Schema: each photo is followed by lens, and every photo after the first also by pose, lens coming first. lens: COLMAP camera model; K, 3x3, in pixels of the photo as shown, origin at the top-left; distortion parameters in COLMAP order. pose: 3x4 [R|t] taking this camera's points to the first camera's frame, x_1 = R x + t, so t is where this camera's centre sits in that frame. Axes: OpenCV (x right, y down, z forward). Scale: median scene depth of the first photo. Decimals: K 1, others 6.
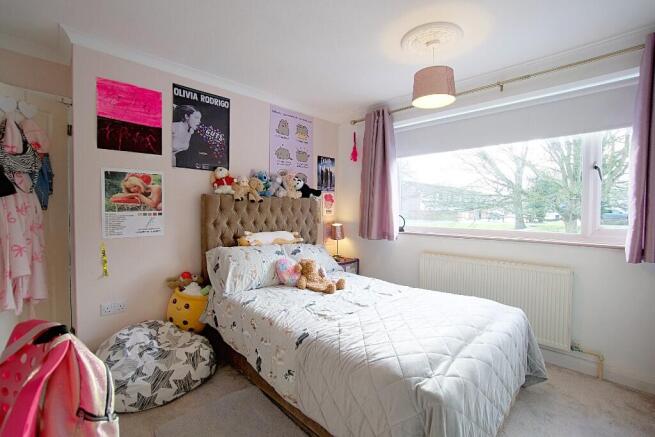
lens RADIAL K [[292.4, 0, 326.3], [0, 292.4, 215.2], [0, 0, 1]] dist [-0.067880, 0.028018]
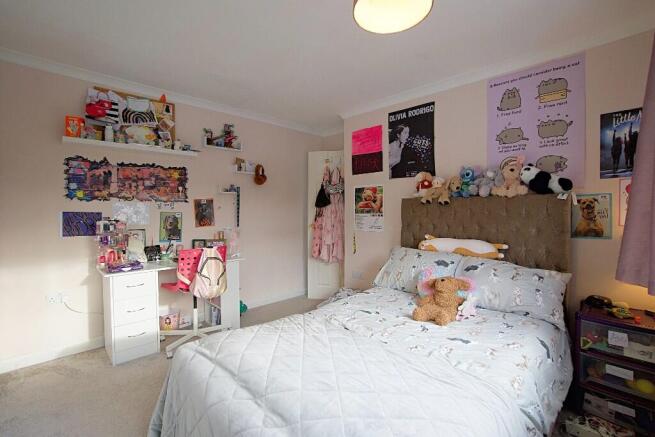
lens RADIAL K [[292.4, 0, 326.3], [0, 292.4, 215.2], [0, 0, 1]] dist [-0.067880, 0.028018]
pose [[-0.016951, 0.007146, -0.999831, 0.778695], [-0.024769, 0.999665, 0.007565, -0.009920], [0.999549, 0.024894, -0.016768, 0.763547]]
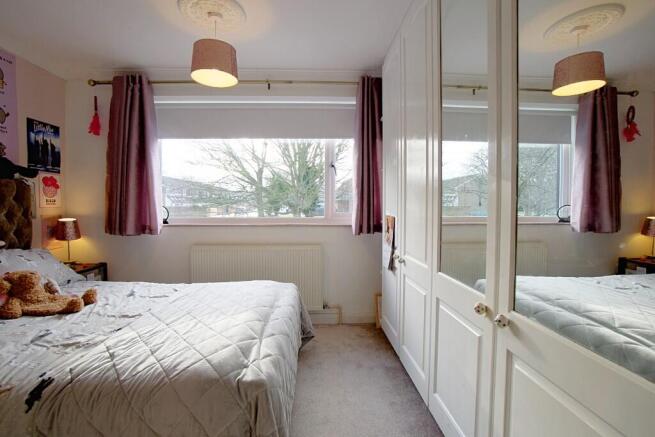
lens RADIAL K [[295.9, 0, 324.3], [0, 295.9, 214.4], [0, 0, 1]] dist [-0.048674, 0.020886]
pose [[0.686072, -0.024596, 0.727117, -0.070951], [0.017091, 0.999697, 0.017691, 0.028278], [-0.727333, 0.000290, 0.686285, 0.077285]]
